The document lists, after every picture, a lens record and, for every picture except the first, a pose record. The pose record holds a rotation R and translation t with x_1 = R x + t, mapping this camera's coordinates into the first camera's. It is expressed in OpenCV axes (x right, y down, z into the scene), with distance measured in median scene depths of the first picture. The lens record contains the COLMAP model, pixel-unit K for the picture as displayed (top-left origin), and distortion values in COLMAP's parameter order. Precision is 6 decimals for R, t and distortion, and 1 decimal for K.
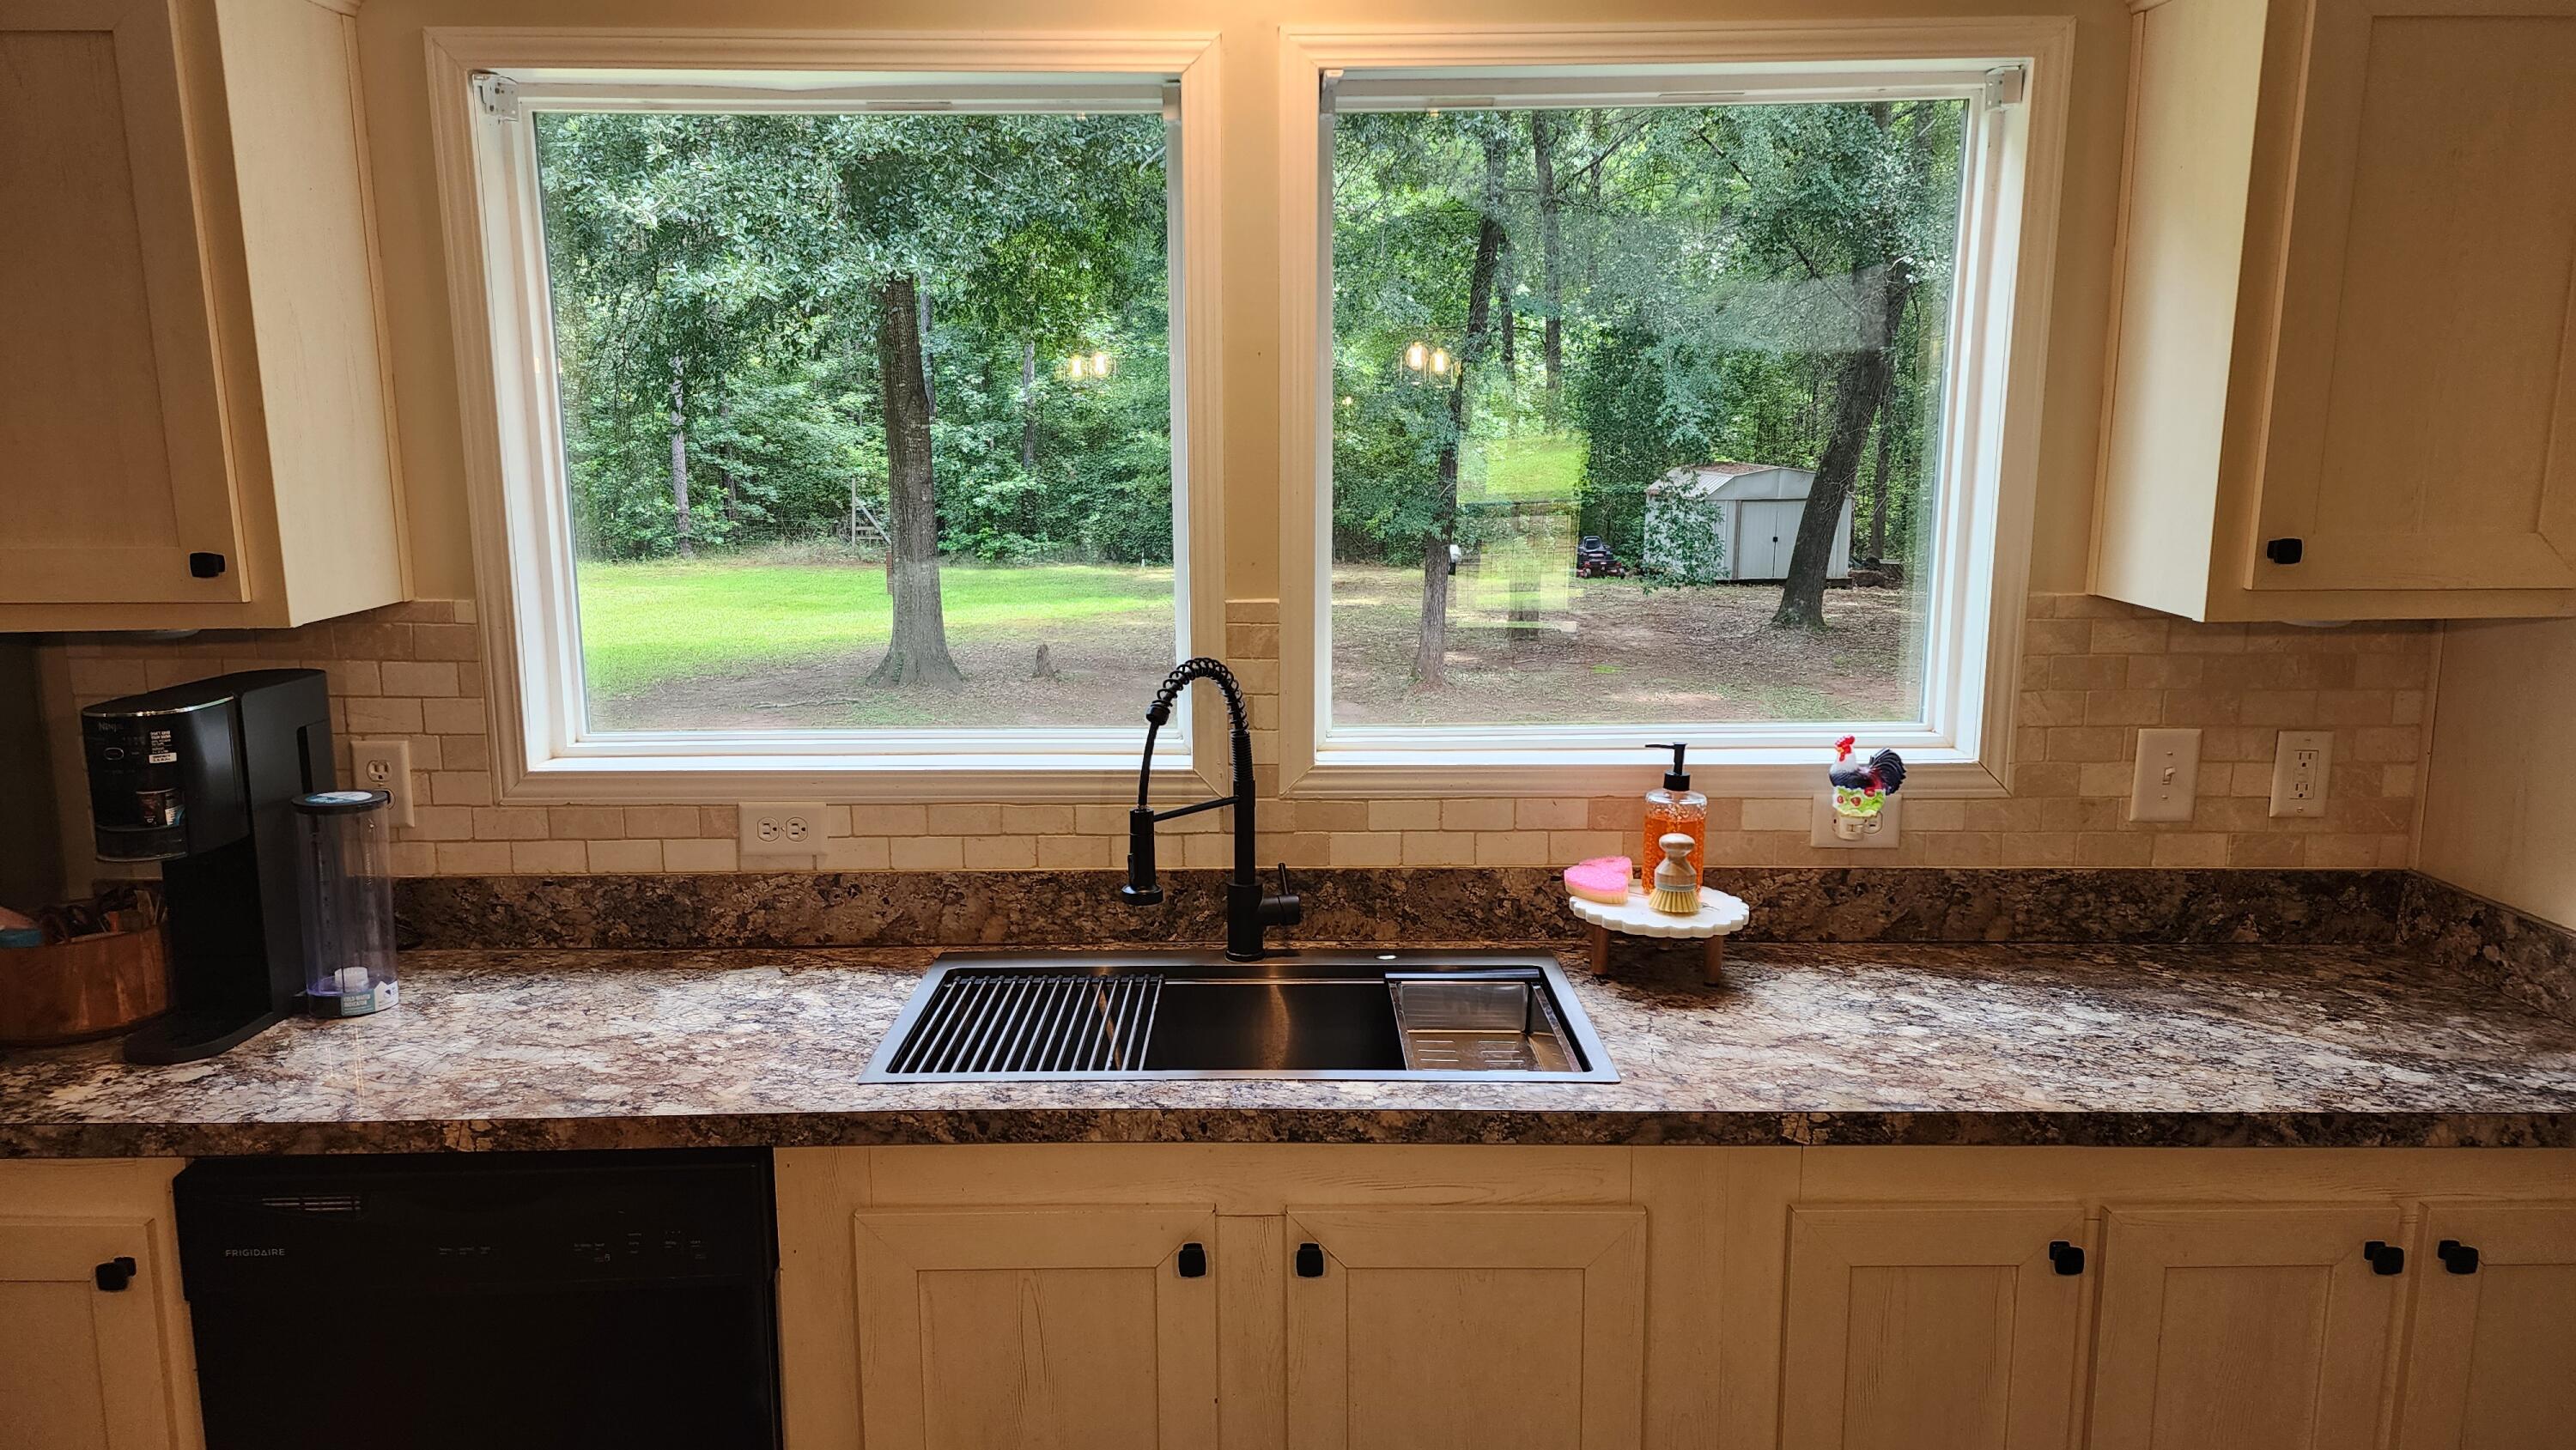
lens RADIAL K [[1733.2, 0, 1287.5], [0, 1733.2, 712.4], [0, 0, 1]] dist [0.069063, -0.032126]
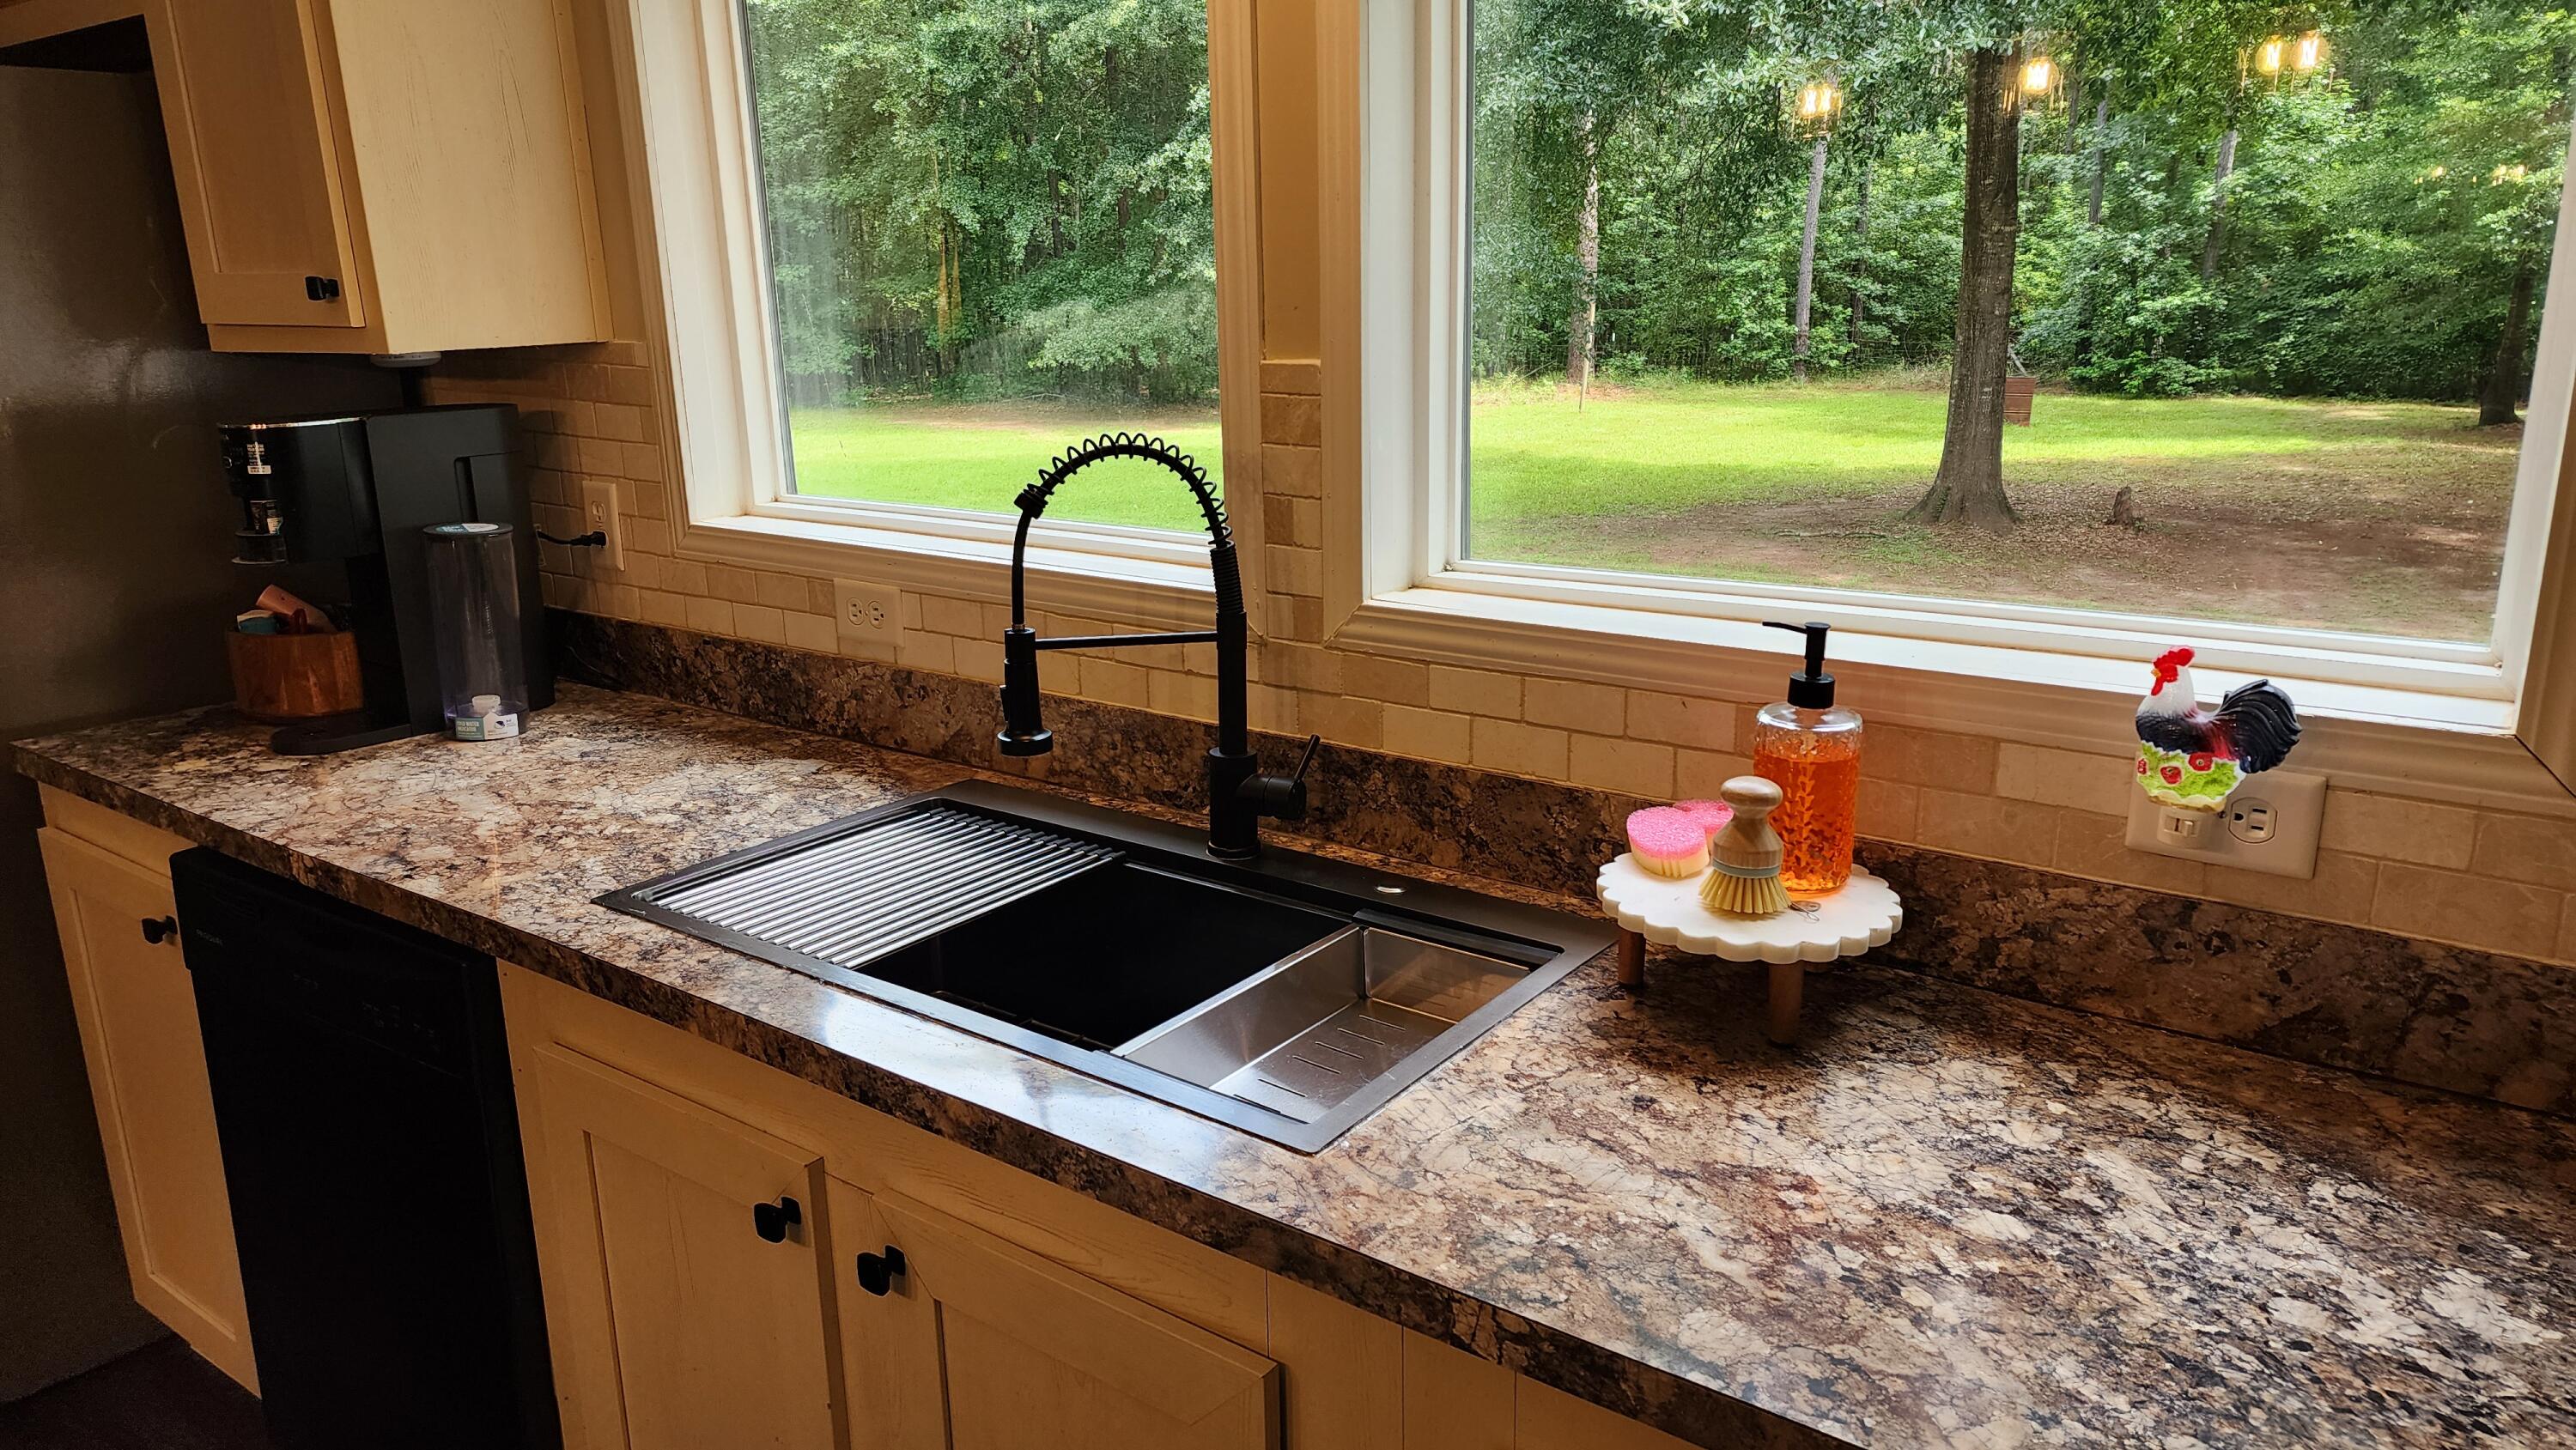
lens RADIAL K [[1733.2, 0, 1277.5], [0, 1733.2, 725.2], [0, 0, 1]] dist [0.069063, -0.032126]
pose [[0.798832, 0.143953, -0.584076, 0.412548], [-0.082813, 0.988017, 0.130247, -0.009603], [0.595826, -0.055677, 0.801181, 0.418597]]
